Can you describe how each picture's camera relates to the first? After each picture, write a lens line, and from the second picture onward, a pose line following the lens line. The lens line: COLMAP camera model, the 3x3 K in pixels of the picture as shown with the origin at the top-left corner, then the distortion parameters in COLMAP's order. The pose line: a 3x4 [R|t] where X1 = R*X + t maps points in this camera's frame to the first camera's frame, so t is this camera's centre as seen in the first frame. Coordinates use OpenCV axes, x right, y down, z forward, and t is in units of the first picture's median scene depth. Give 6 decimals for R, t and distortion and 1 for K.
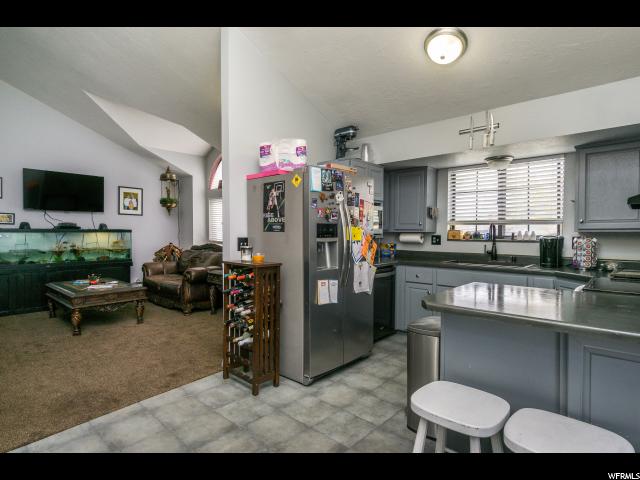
lens RADIAL K [[339.9, 0, 317.4], [0, 339.9, 241.6], [0, 0, 1]] dist [0.005445, 0.001118]
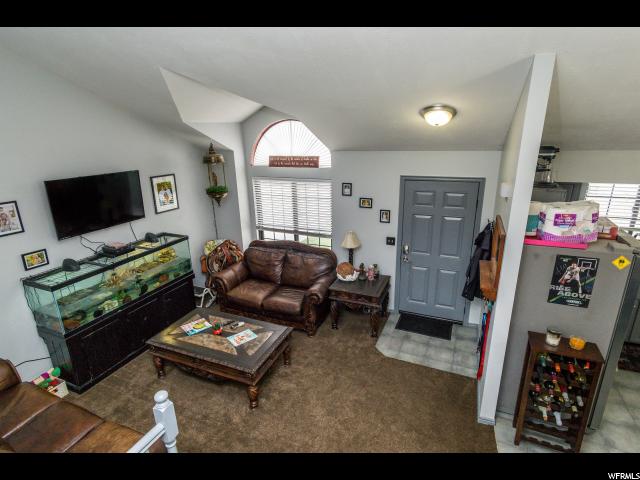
lens RADIAL K [[339.9, 0, 319.8], [0, 339.9, 242.3], [0, 0, 1]] dist [0.005445, 0.001118]
pose [[0.946640, -0.120906, 0.298754, -0.549332], [0.033651, 0.958979, 0.281471, -0.257185], [-0.320531, -0.256398, 0.911877, 0.203124]]
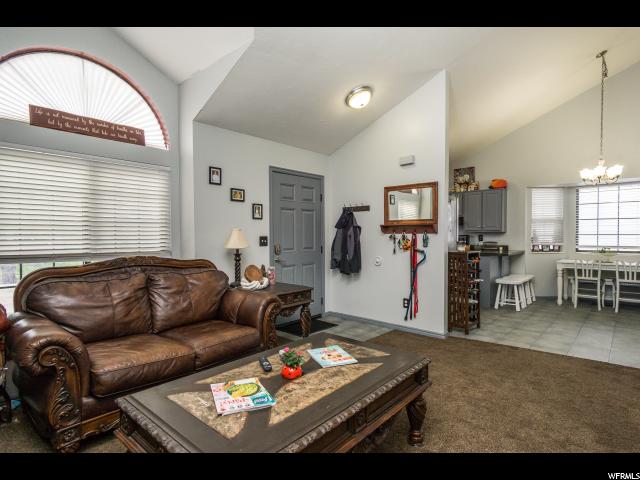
lens RADIAL K [[339.9, 0, 318.4], [0, 339.9, 238.4], [0, 0, 1]] dist [0.005445, 0.001118]
pose [[-0.000718, -0.014604, 0.999893, -0.864220], [0.031767, 0.999388, 0.014620, -0.020362], [-0.999495, 0.031774, -0.000253, 0.823824]]
